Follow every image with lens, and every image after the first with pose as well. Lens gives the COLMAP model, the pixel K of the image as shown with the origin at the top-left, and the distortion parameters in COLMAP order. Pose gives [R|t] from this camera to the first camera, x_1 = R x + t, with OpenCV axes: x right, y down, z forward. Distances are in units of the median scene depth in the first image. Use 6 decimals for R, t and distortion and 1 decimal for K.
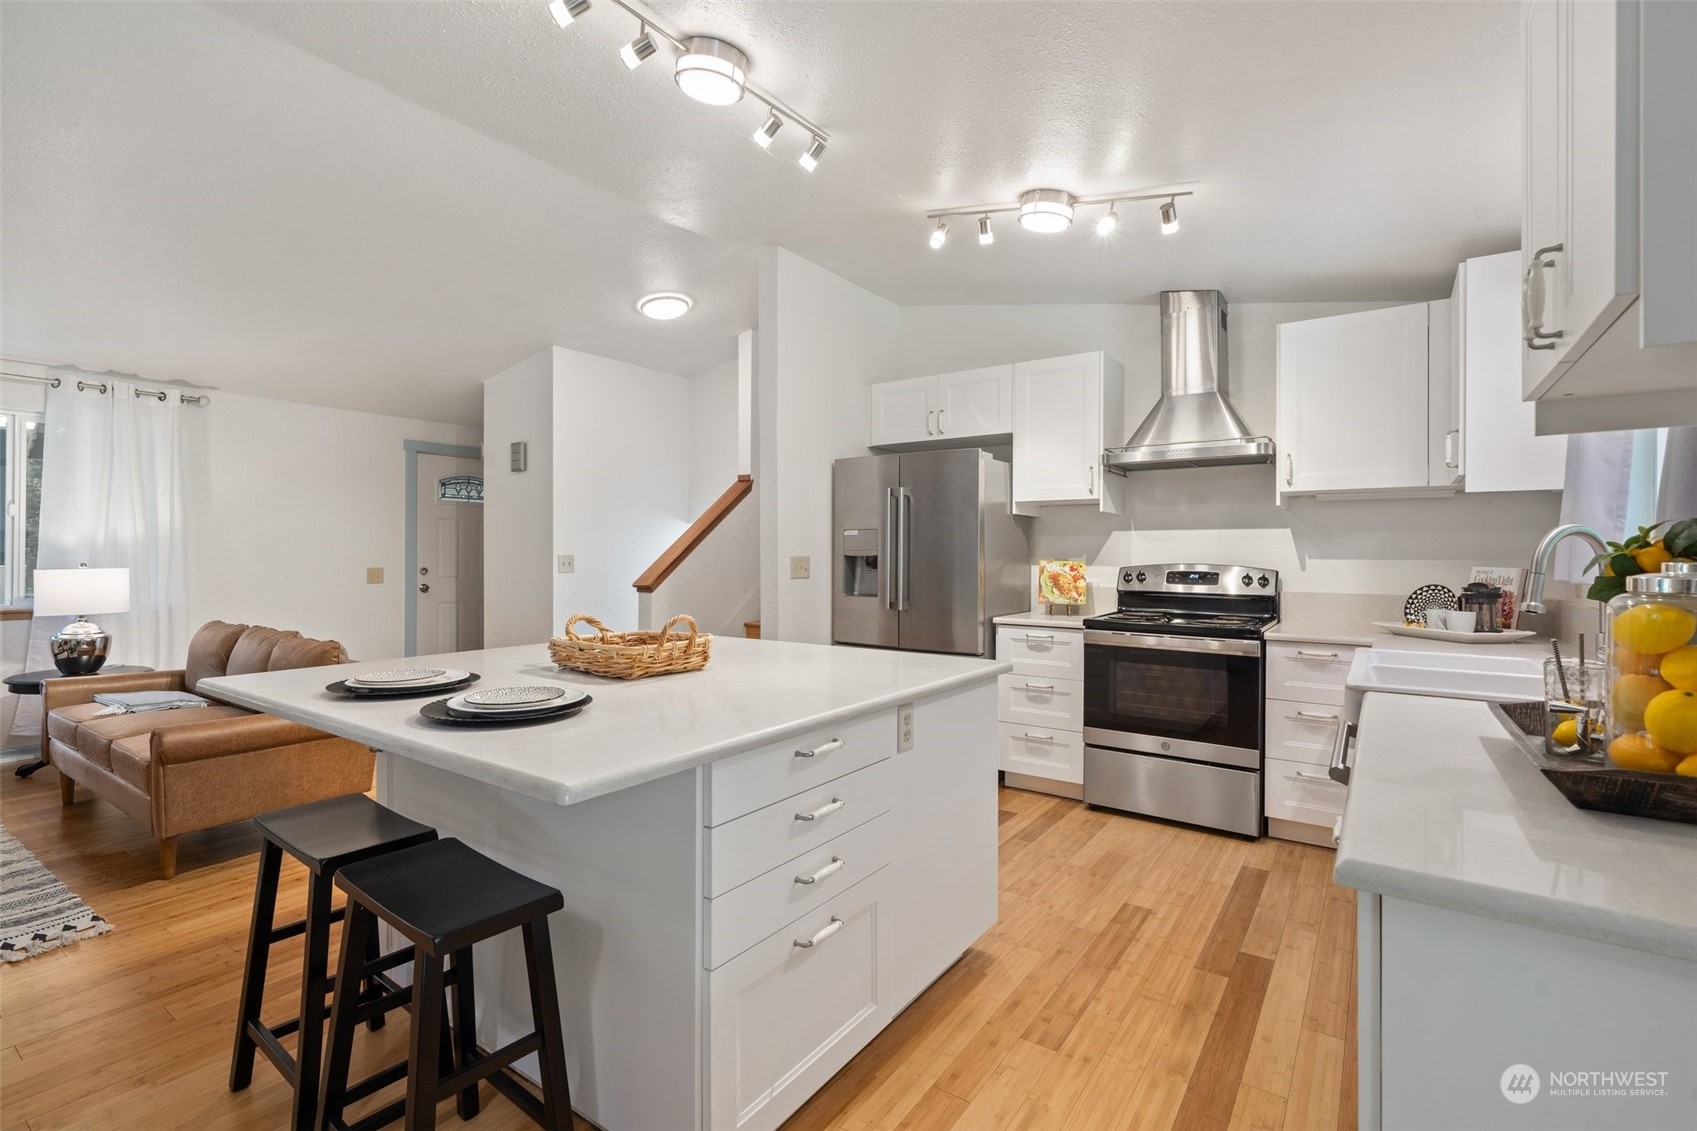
lens RADIAL K [[778.2, 0, 837.3], [0, 778.2, 551.2], [0, 0, 1]] dist [0.001585, -0.000534]
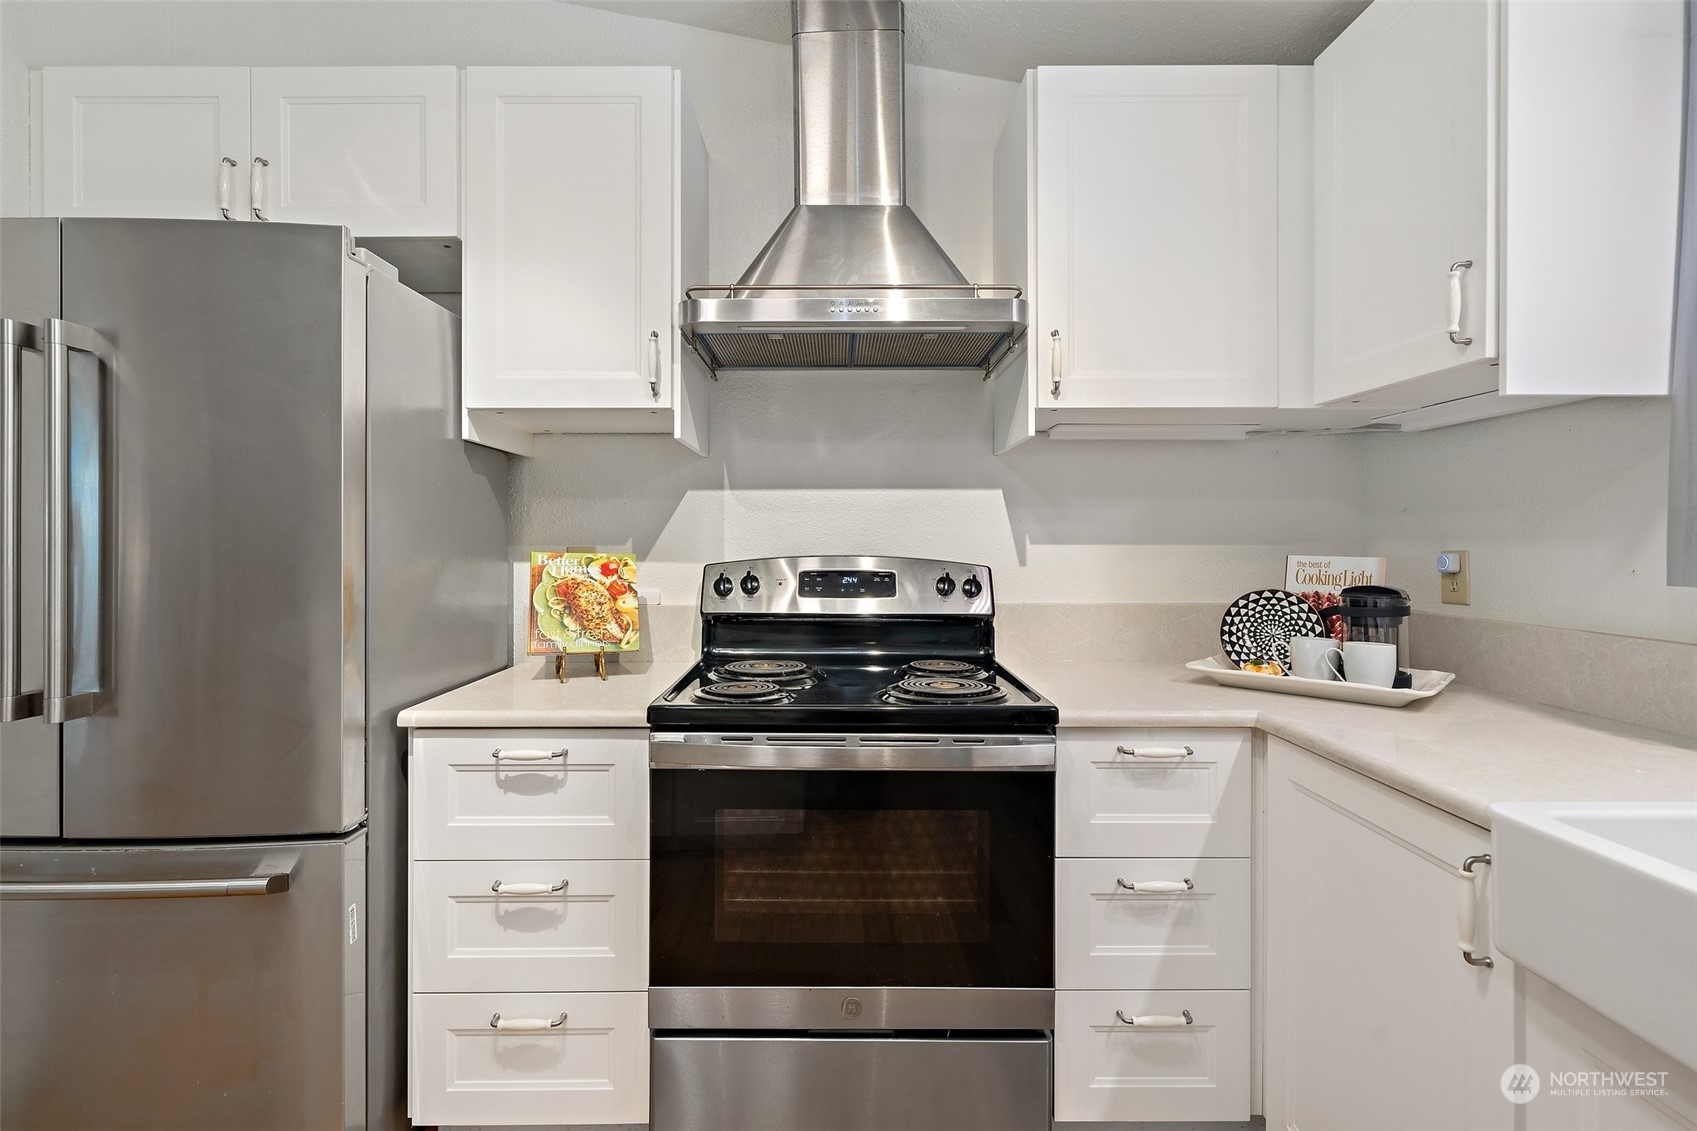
lens RADIAL K [[778.2, 0, 836.9], [0, 778.2, 539.7], [0, 0, 1]] dist [0.001585, -0.000534]
pose [[0.814341, -0.003843, 0.580374, 0.162396], [0.002162, 0.999991, 0.003587, 0.004230], [-0.580383, -0.001666, 0.814342, 0.606244]]
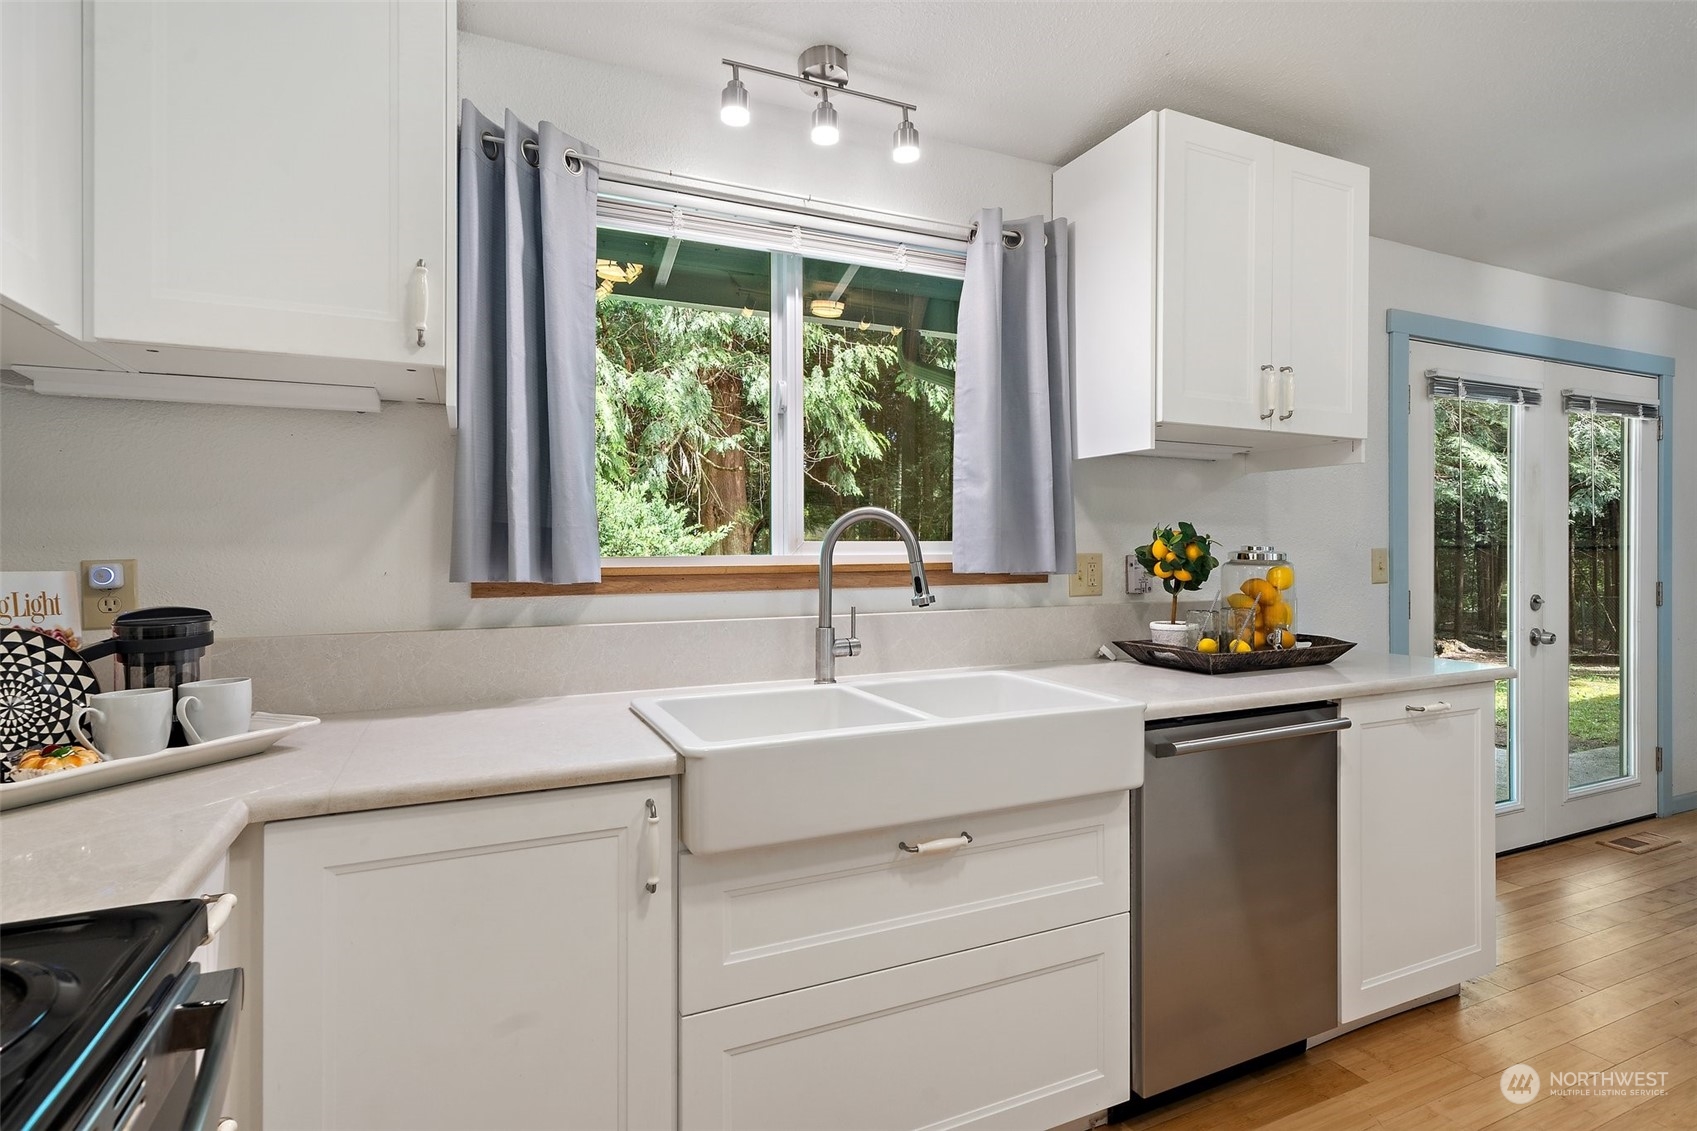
lens RADIAL K [[801.4, 0, 839.9], [0, 801.4, 559.5], [0, 0, 1]] dist [0.000424, 0.000358]
pose [[-0.851634, -0.006092, 0.524102, 0.246821], [0.000507, 0.999922, 0.012446, 0.008290], [-0.524137, 0.010865, -0.851565, 0.912953]]
